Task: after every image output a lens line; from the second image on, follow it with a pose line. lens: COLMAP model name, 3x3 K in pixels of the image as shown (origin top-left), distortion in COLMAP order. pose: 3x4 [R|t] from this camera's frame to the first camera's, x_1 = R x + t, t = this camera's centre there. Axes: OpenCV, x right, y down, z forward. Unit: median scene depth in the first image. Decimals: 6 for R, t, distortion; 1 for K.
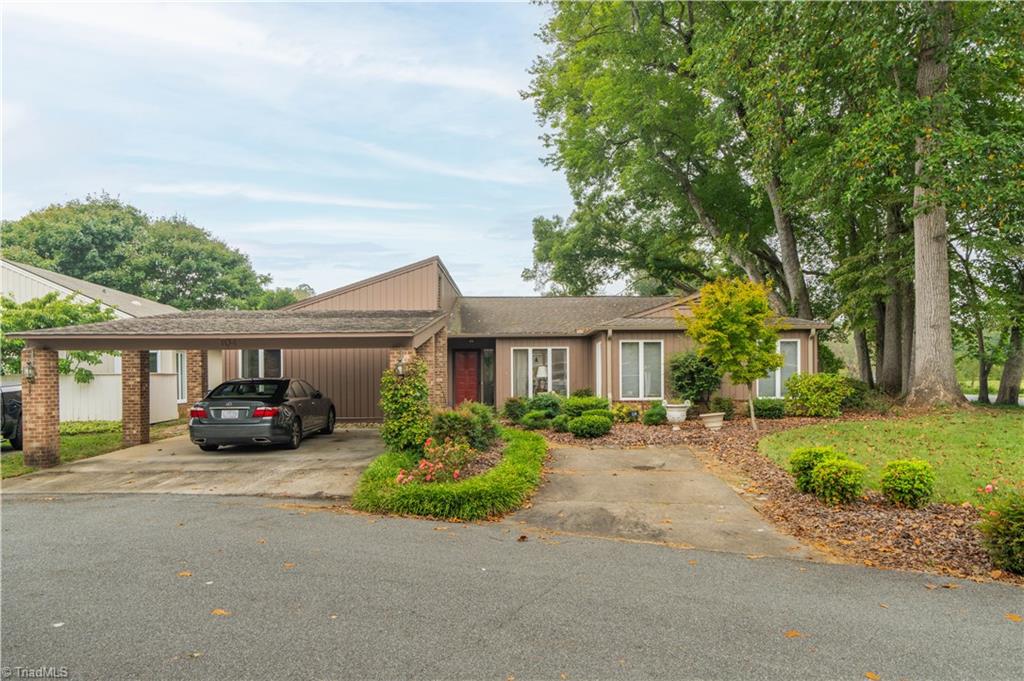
lens RADIAL K [[771.1, 0, 512.0], [0, 771.1, 340.5], [0, 0, 1]] dist [0.003748, 0.000386]
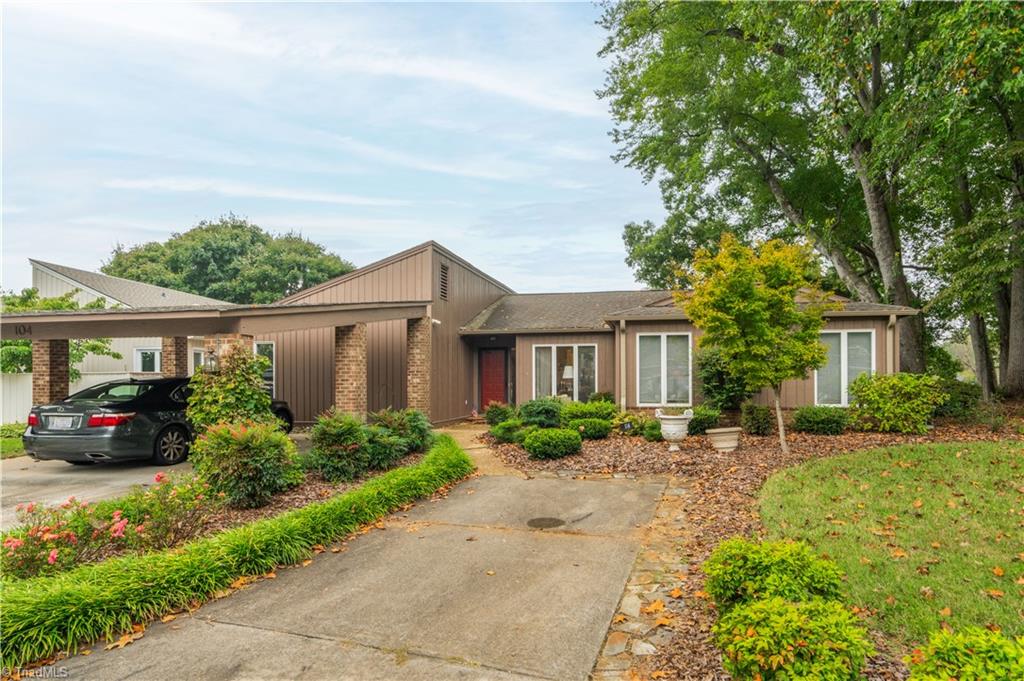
lens RADIAL K [[661.6, 0, 514.1], [0, 661.6, 357.9], [0, 0, 1]] dist [0.005901, 0.002355]
pose [[0.980653, -0.002755, -0.195733, 0.138722], [0.005763, 0.999874, 0.014797, 0.013712], [0.195668, -0.015638, 0.980545, 0.262011]]
